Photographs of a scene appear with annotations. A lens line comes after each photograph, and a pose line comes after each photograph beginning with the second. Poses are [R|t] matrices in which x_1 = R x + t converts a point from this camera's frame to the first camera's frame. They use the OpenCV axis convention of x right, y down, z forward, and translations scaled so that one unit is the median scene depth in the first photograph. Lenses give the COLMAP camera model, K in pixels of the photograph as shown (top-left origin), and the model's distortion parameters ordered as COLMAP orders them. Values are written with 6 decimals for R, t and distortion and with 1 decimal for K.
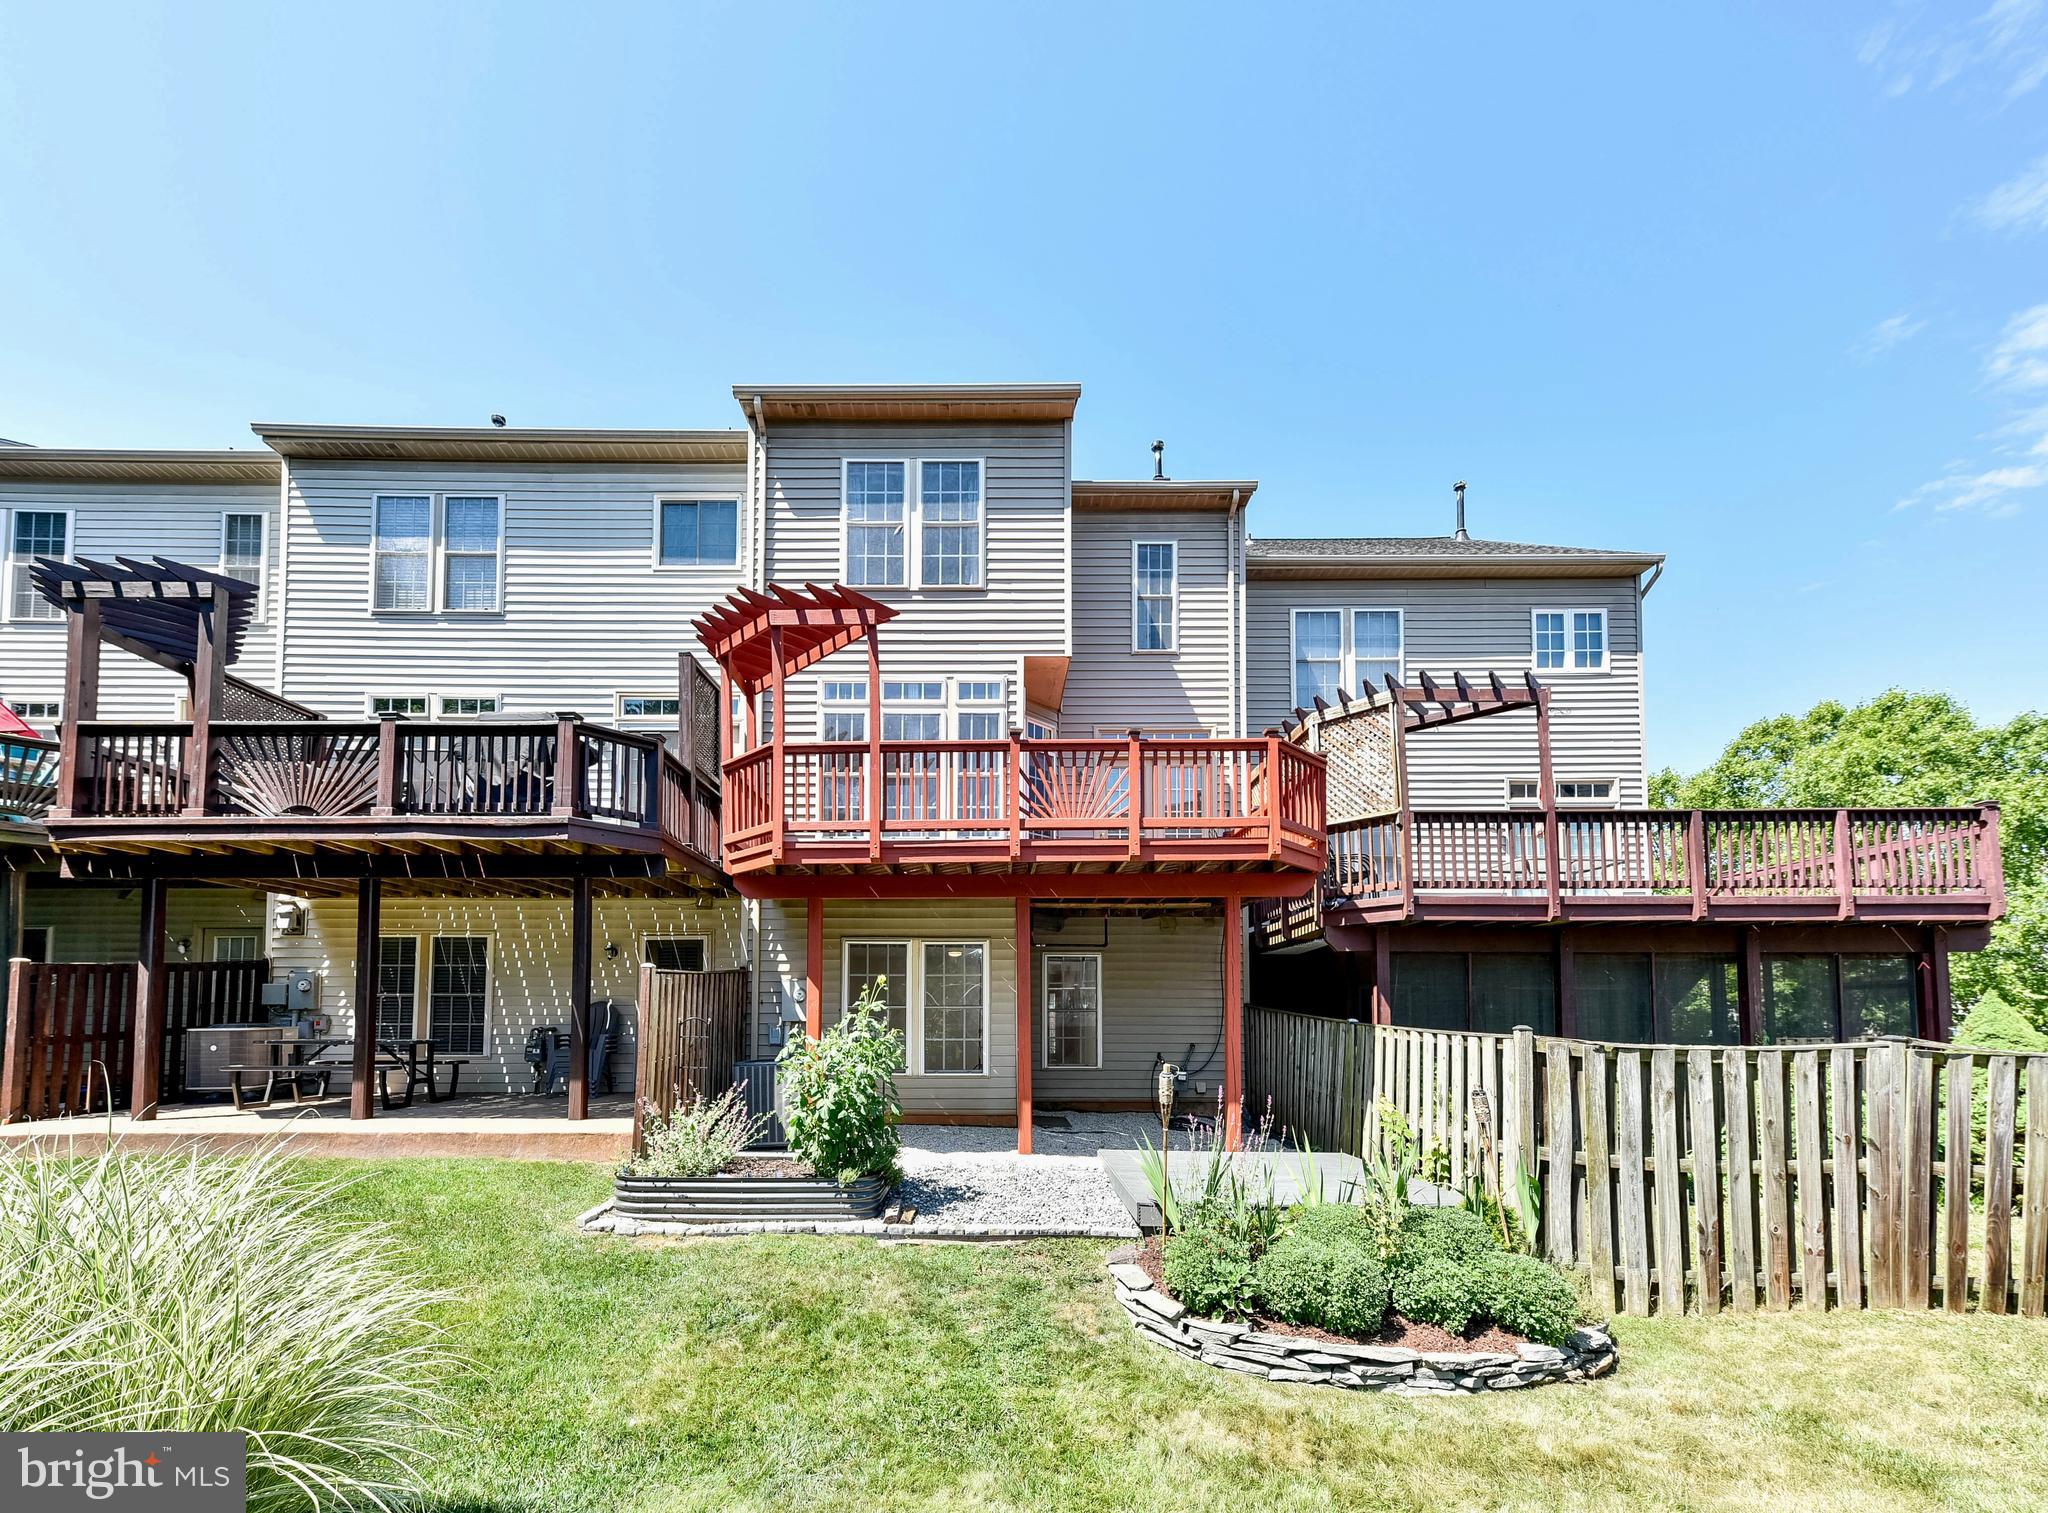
lens RADIAL K [[1680.8, 0, 1024.0], [0, 1680.8, 756.5], [0, 0, 1]] dist [0.054768, 0.000213]
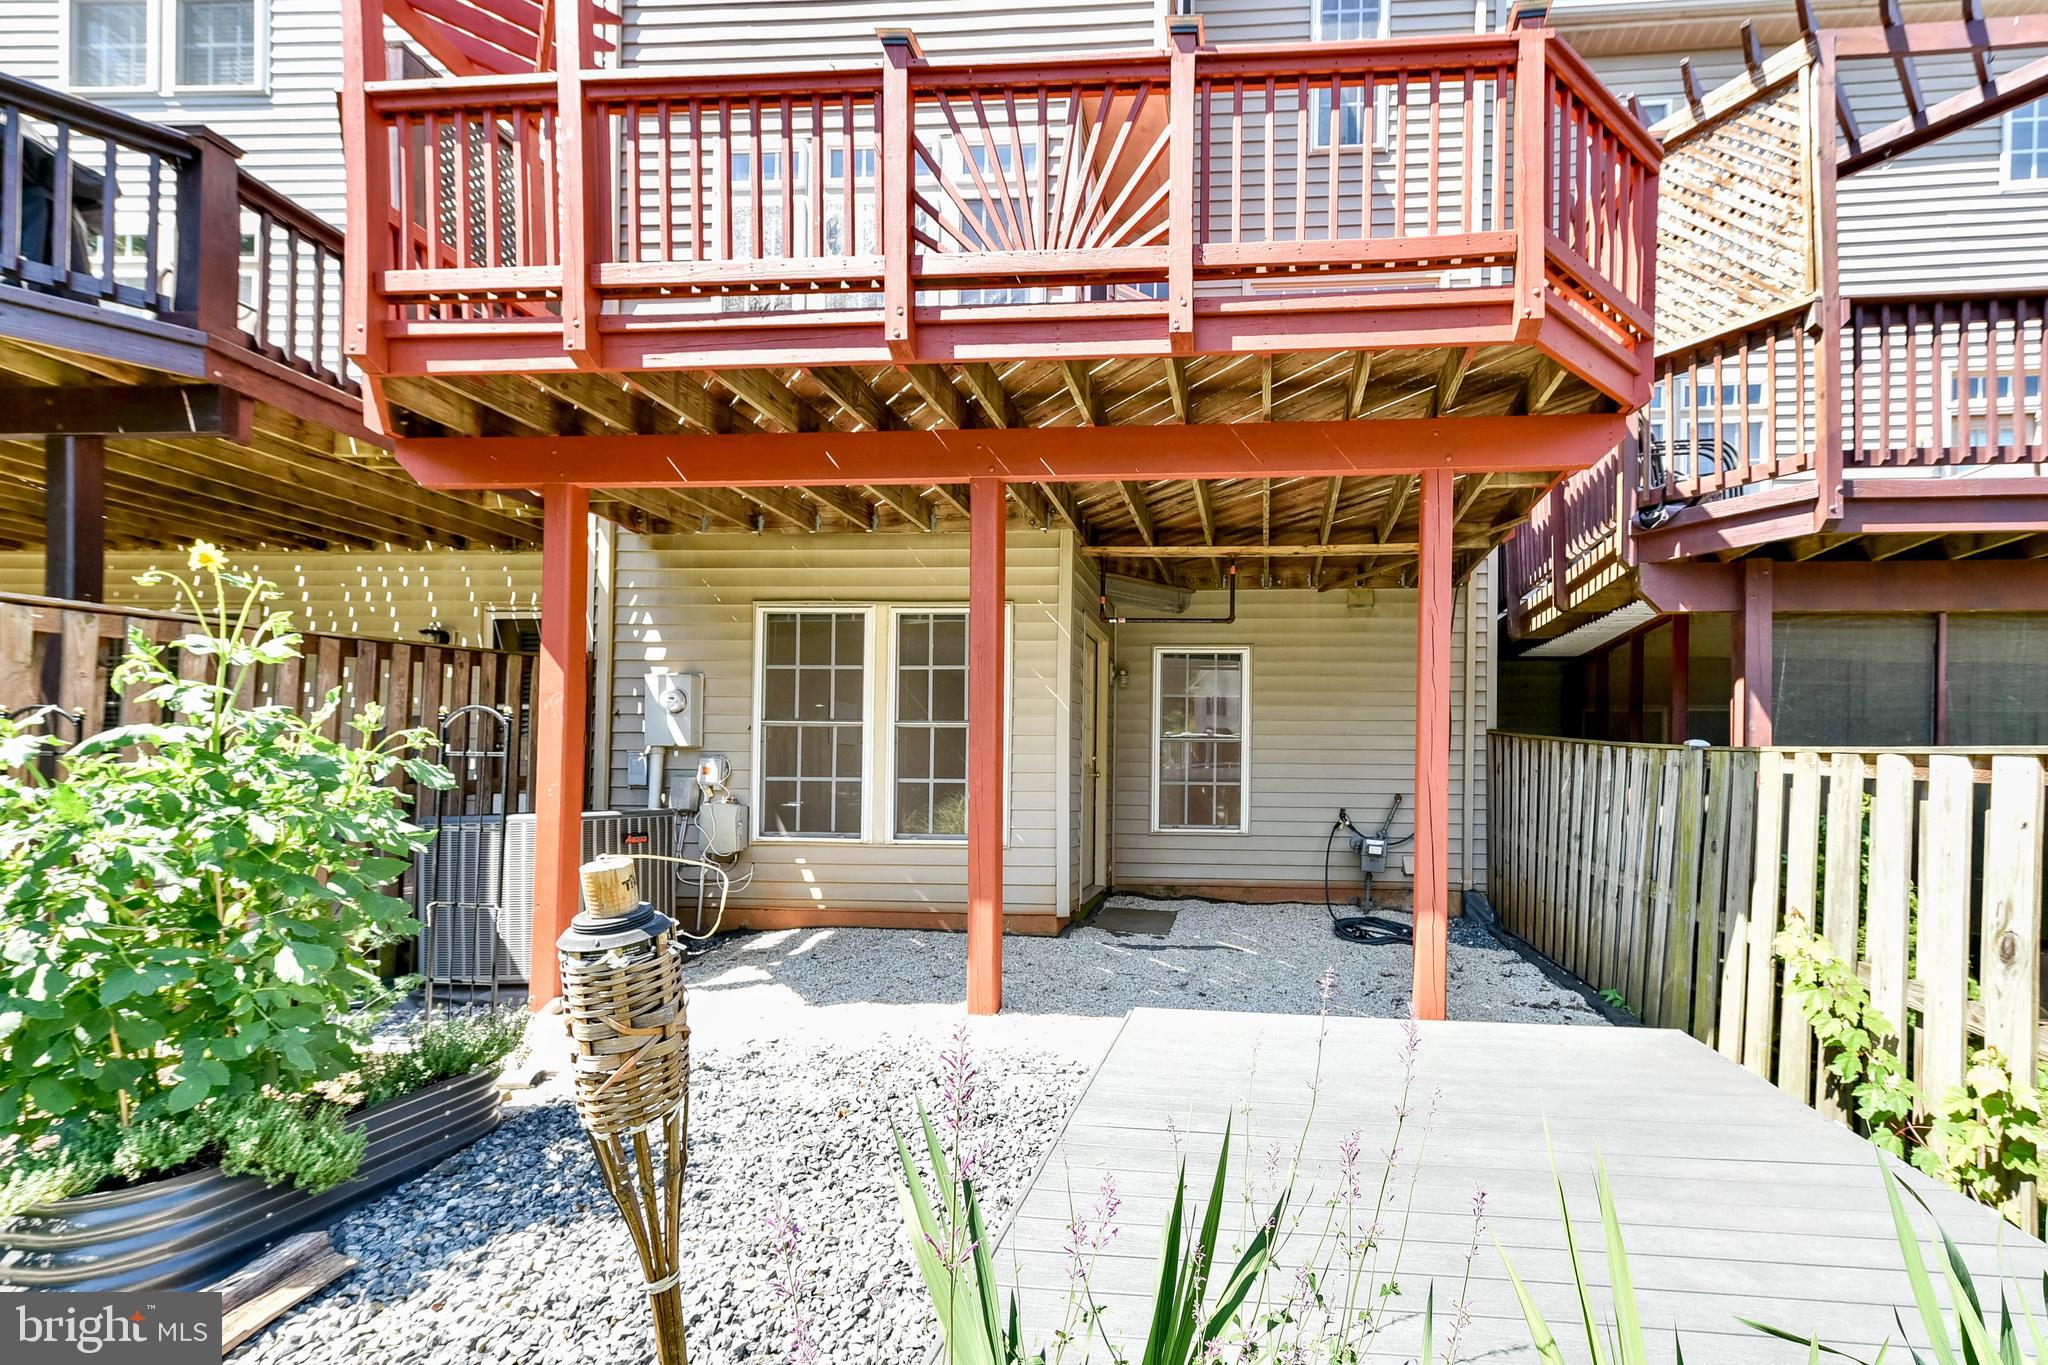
lens RADIAL K [[1878.2, 0, 1024.0], [0, 1878.2, 682.5], [0, 0, 1]] dist [0.061773, 0.003966]
pose [[0.991863, 0.001860, -0.127293, 0.070122], [0.011768, 0.994273, 0.106220, 0.076082], [0.126762, -0.106853, 0.986161, 0.425986]]
